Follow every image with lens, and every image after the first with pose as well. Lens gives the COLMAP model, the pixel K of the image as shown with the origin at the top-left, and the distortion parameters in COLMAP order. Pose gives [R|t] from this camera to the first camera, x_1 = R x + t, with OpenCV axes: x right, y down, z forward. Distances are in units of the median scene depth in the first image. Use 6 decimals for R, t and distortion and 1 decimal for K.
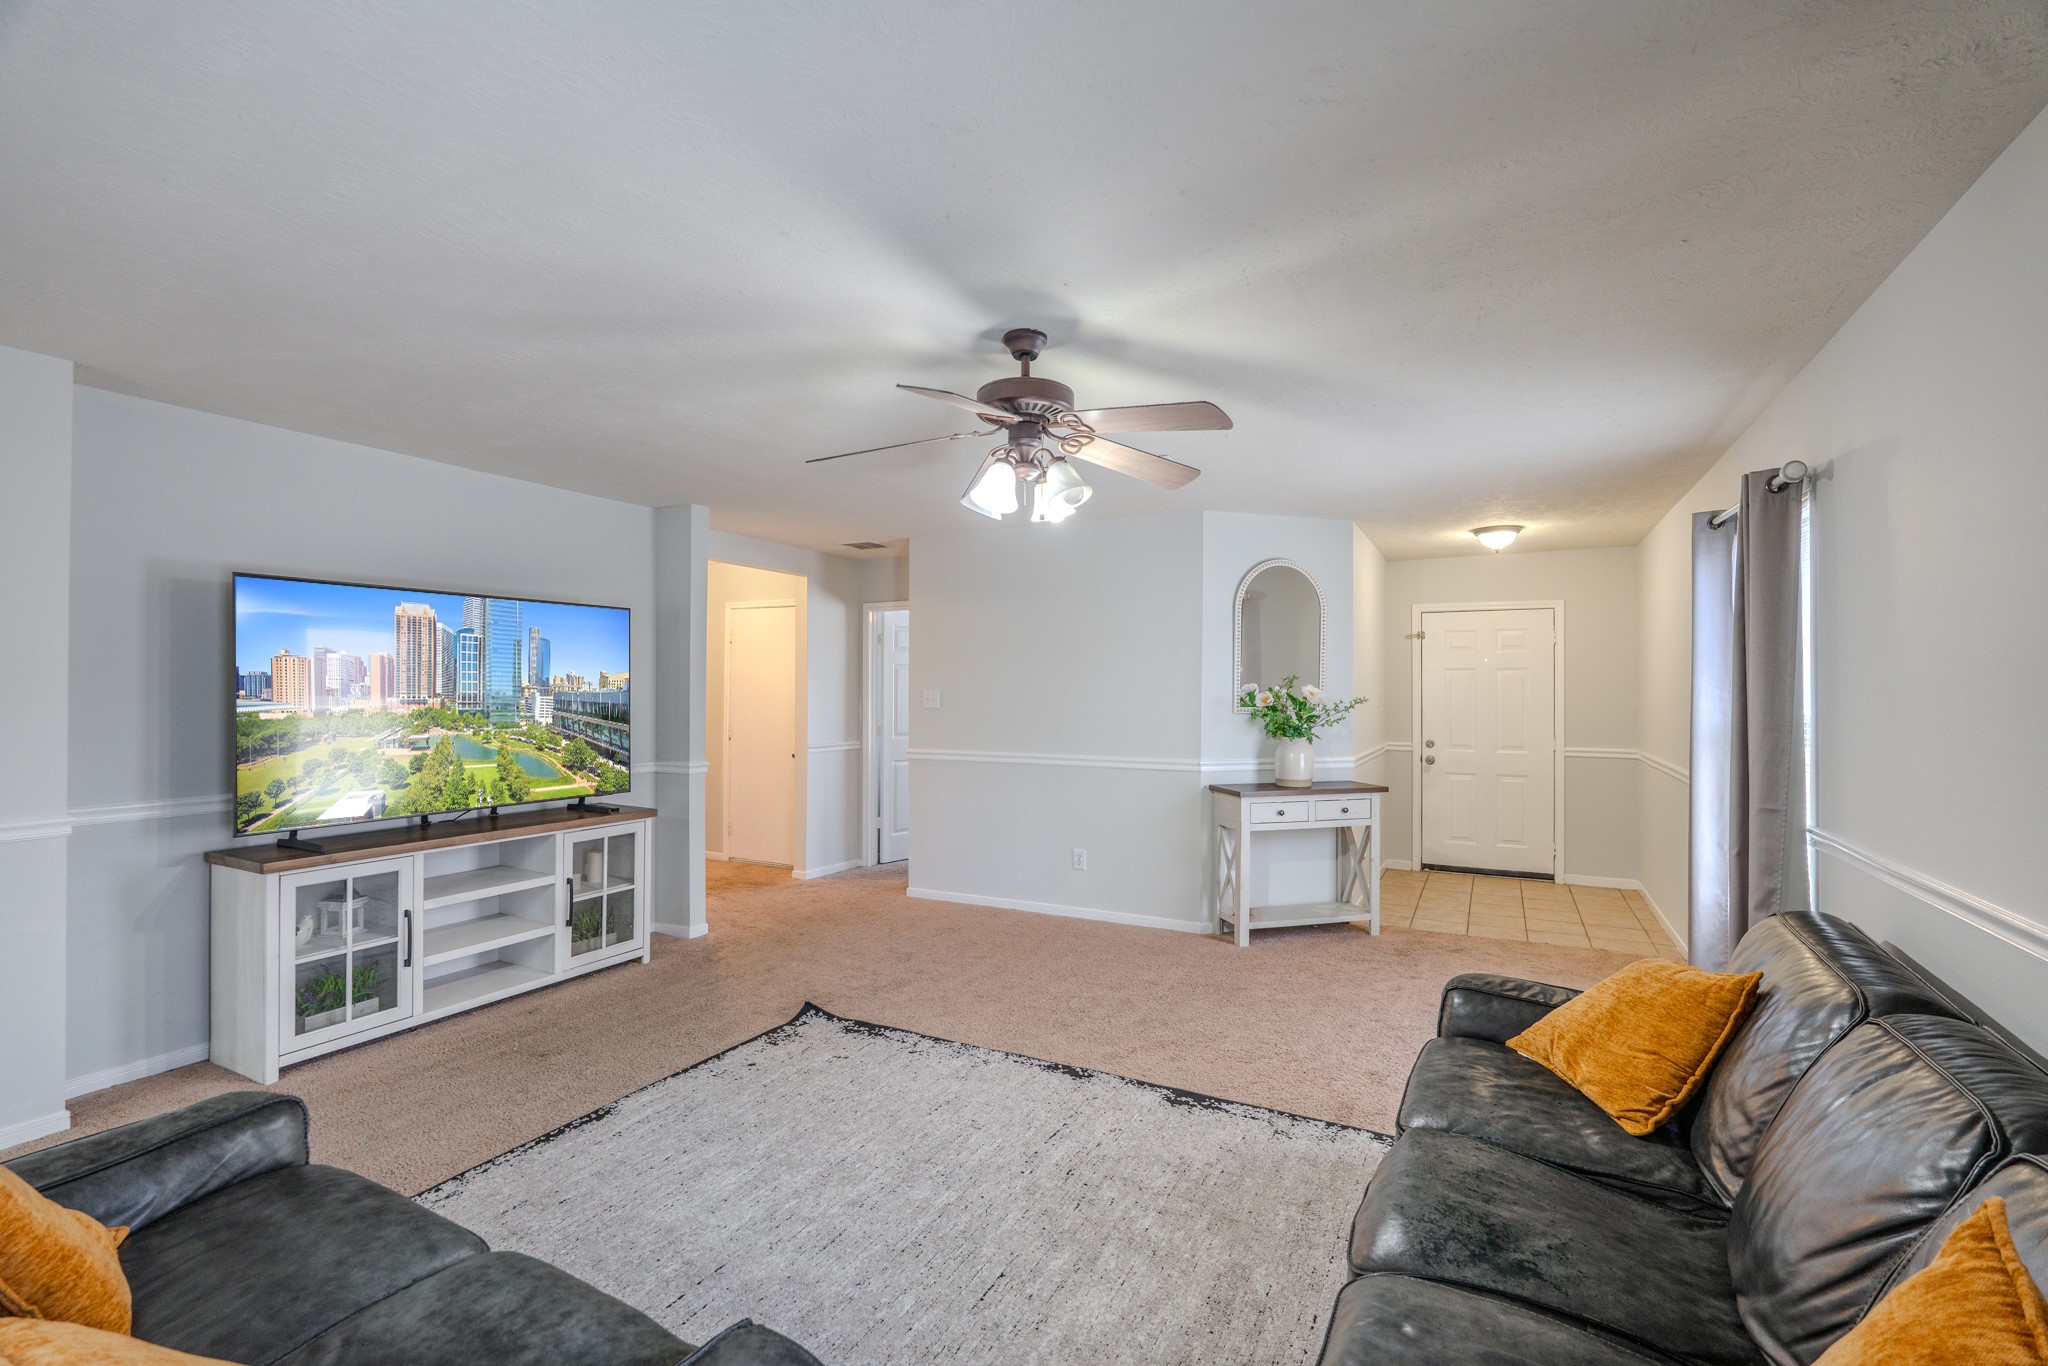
lens RADIAL K [[906.6, 0, 1020.7], [0, 906.6, 678.9], [0, 0, 1]] dist [-0.002267, 0.000038]
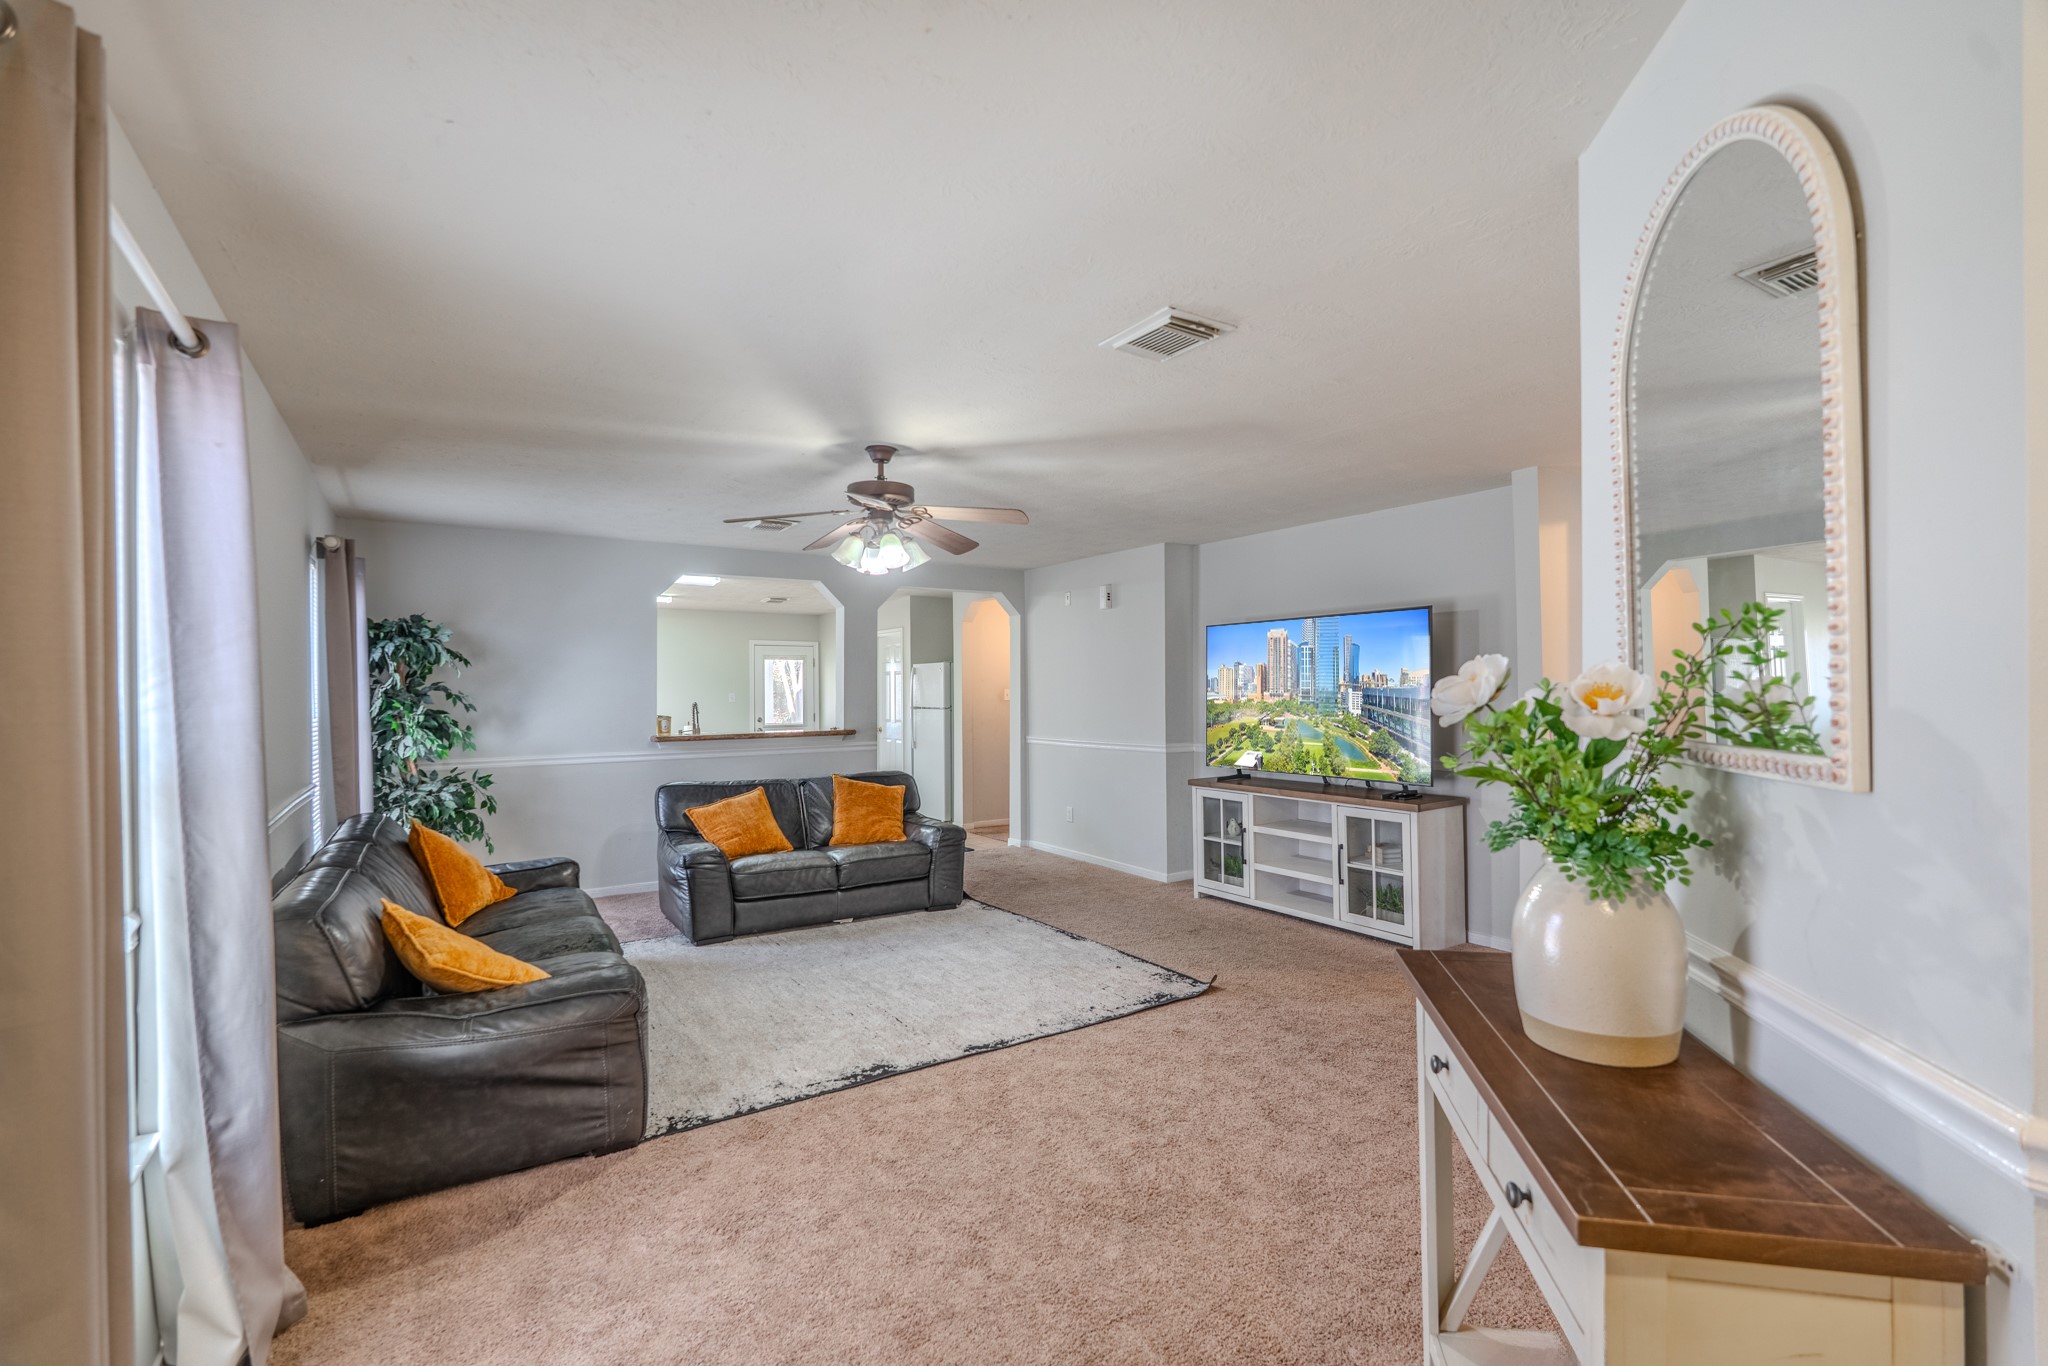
lens RADIAL K [[906.6, 0, 1020.7], [0, 906.6, 678.9], [0, 0, 1]] dist [-0.002267, 0.000038]
pose [[-0.486465, -0.006409, -0.873676, 0.846558], [0.017385, 0.999704, -0.017013, 0.017082], [0.873527, -0.023465, -0.486210, 1.369626]]
